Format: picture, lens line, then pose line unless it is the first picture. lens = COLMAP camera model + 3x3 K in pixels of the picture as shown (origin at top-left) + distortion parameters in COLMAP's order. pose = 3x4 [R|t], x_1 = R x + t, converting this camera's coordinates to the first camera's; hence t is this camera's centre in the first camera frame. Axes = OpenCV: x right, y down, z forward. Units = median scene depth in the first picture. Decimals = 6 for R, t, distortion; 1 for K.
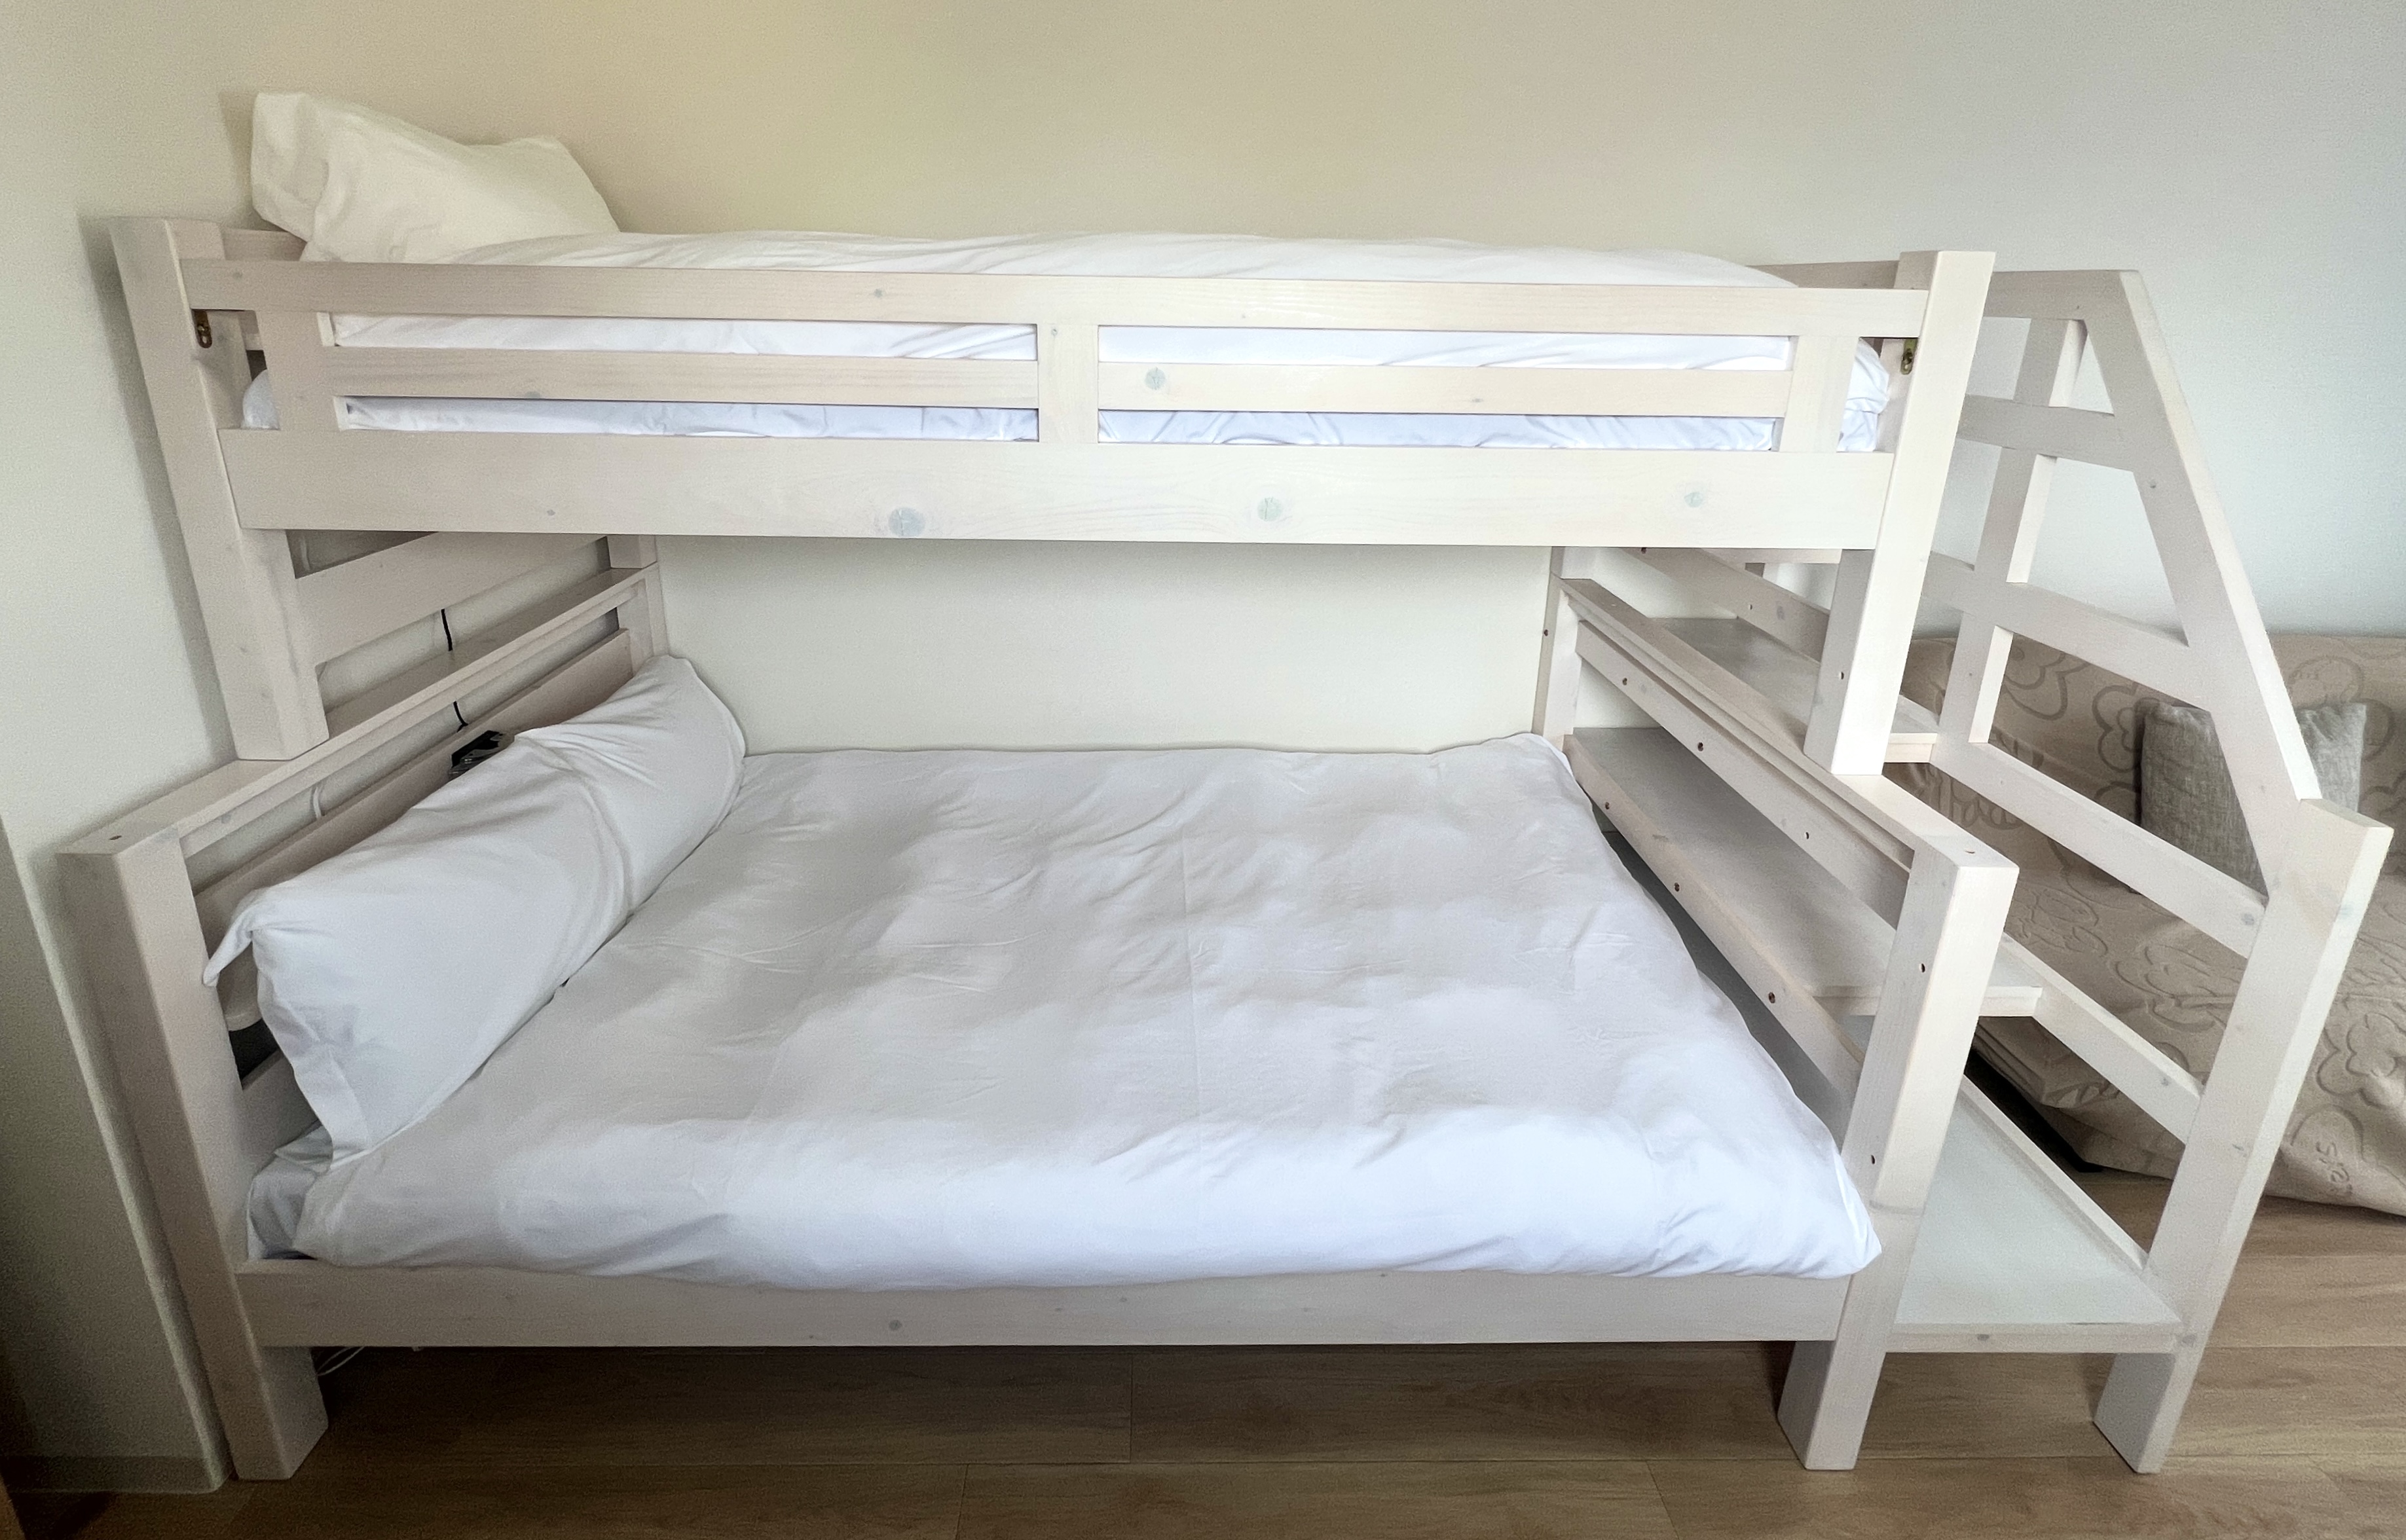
lens RADIAL K [[1051.6, 0, 1181.1], [0, 1051.6, 586.5], [0, 0, 1]] dist [-0.001082, -0.000379]
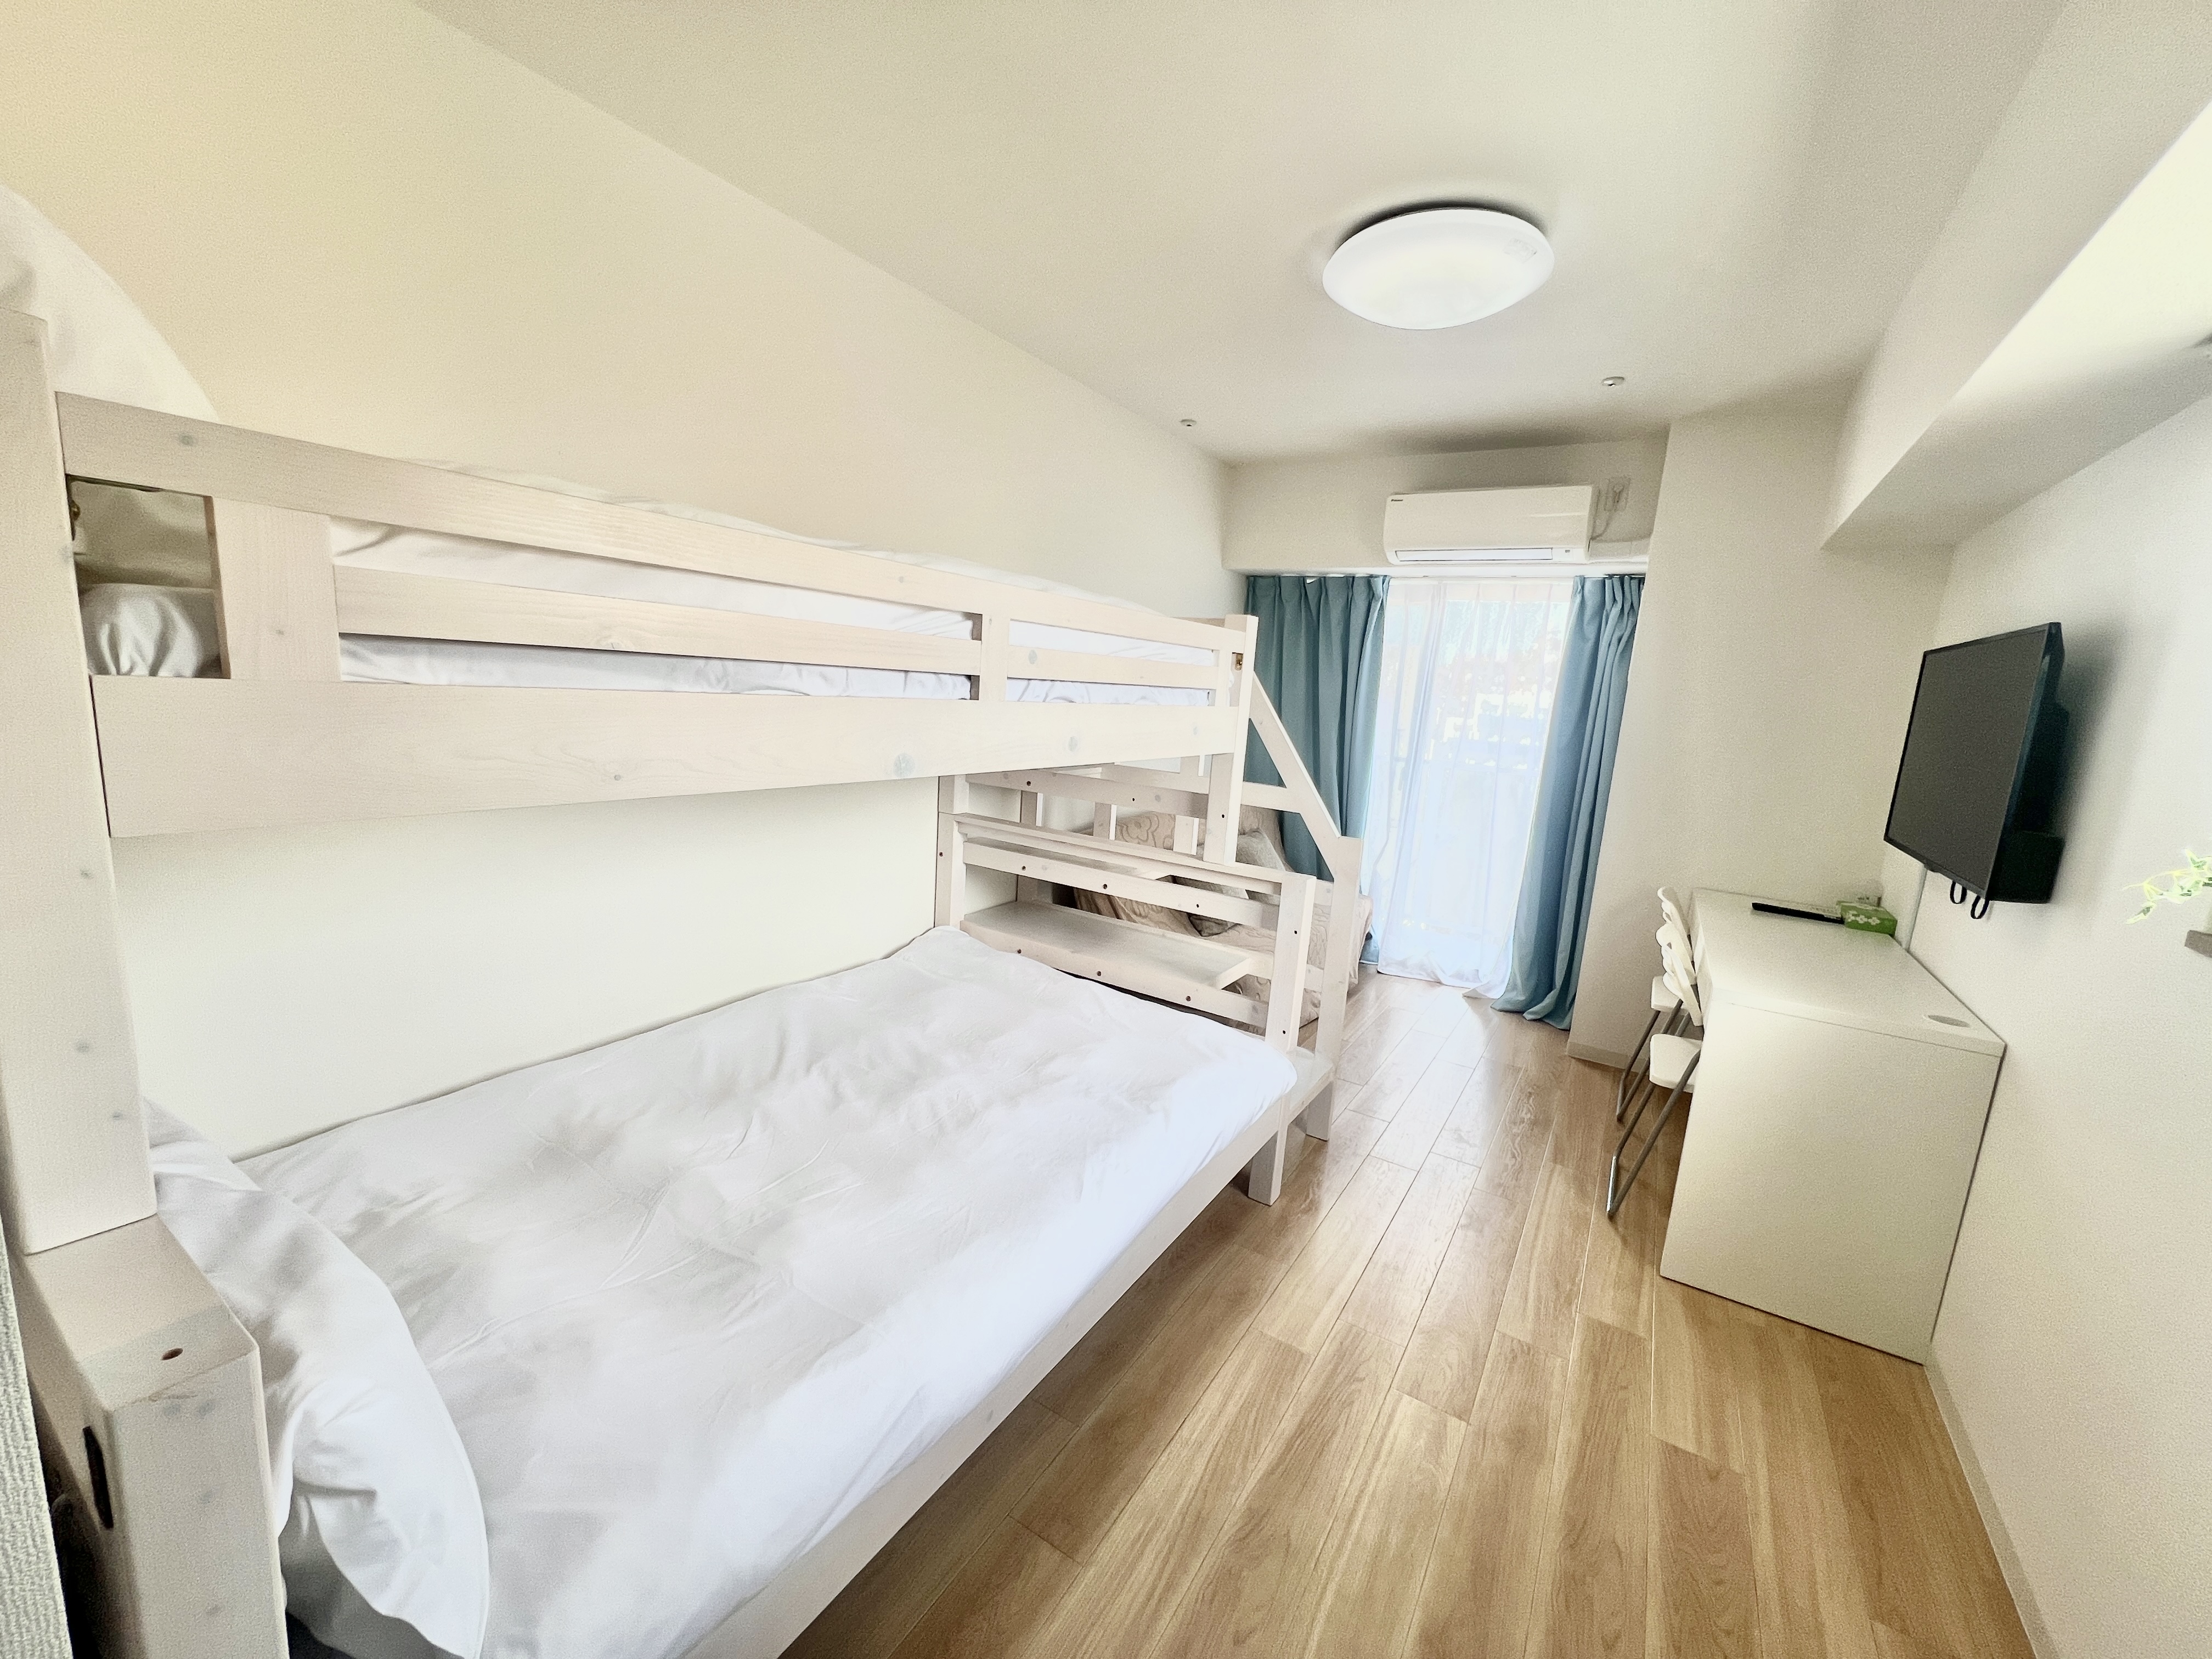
lens RADIAL K [[888.8, 0, 1103.5], [0, 888.8, 830.2], [0, 0, 1]] dist [-0.004593, 0.001392]
pose [[0.547409, -0.119483, 0.828292, -0.962377], [0.167059, 0.985436, 0.031744, 0.018622], [-0.820021, 0.120997, 0.559397, 0.228818]]
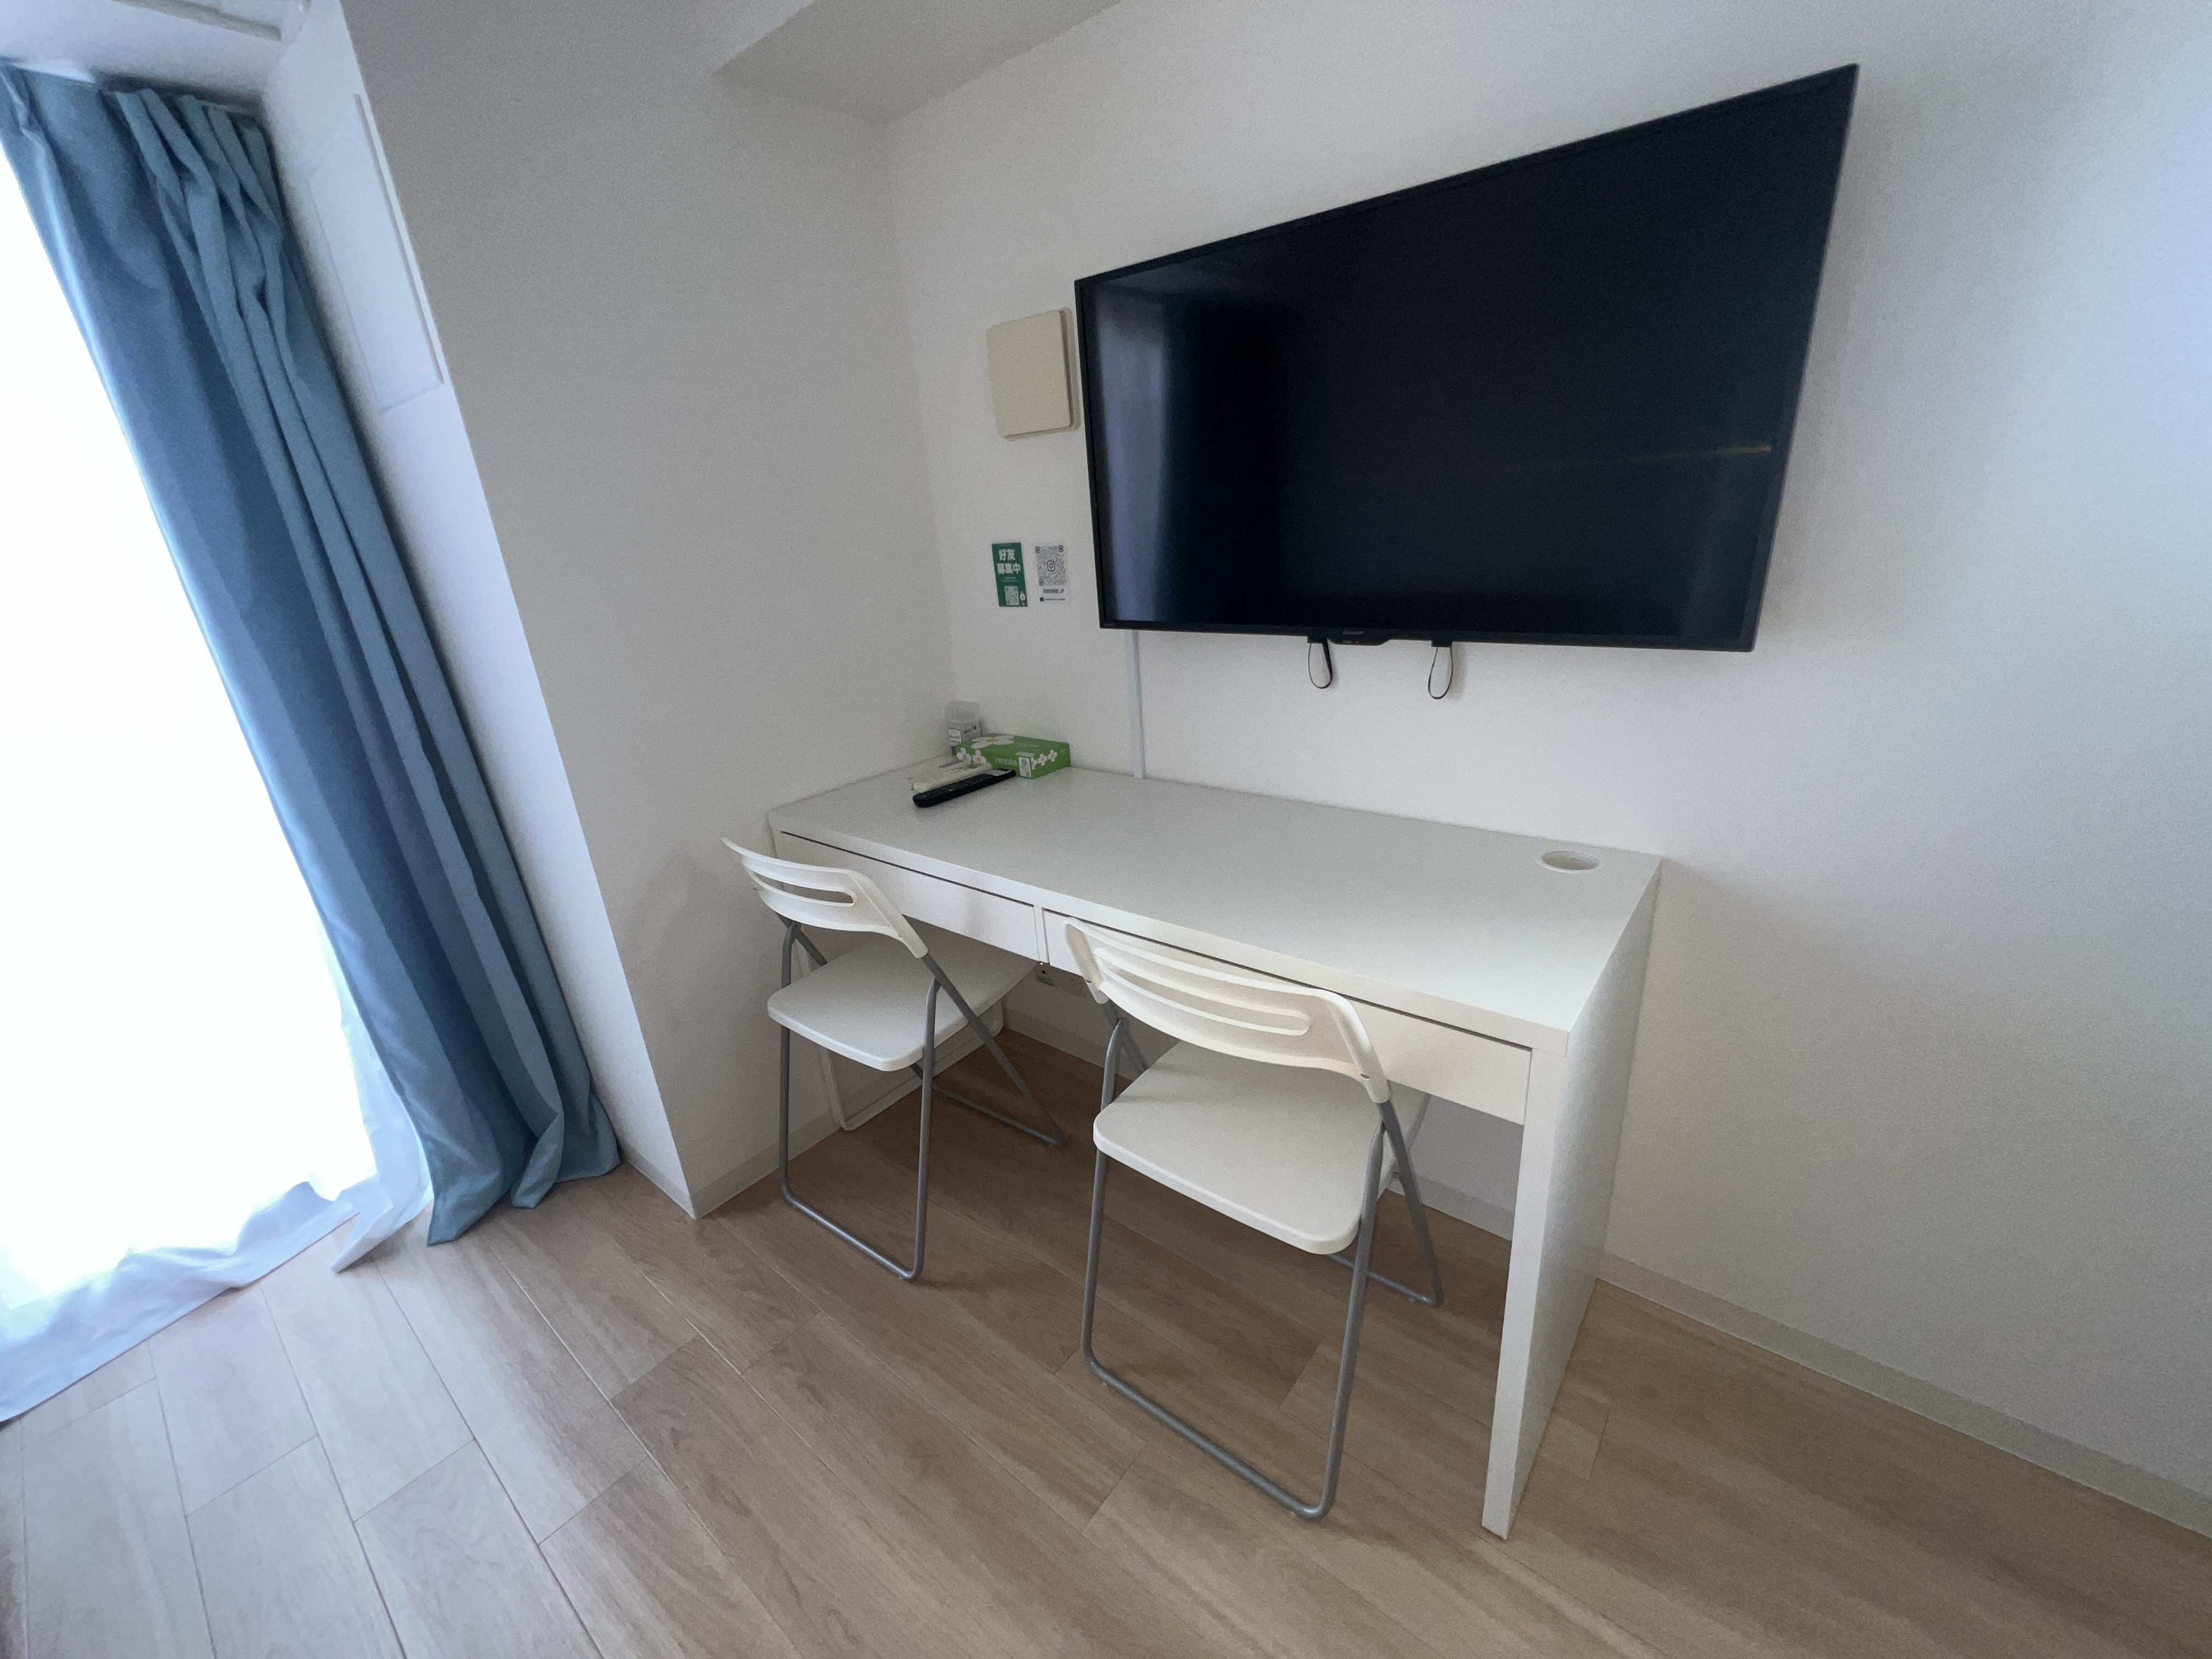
lens RADIAL K [[888.8, 0, 1112.3], [0, 888.8, 834.8], [0, 0, 1]] dist [-0.004593, 0.001392]
pose [[-0.767628, -0.182078, 0.614488, 0.784868], [0.228894, 0.817674, 0.528221, -0.012048], [-0.598628, 0.546129, -0.585993, 0.757160]]
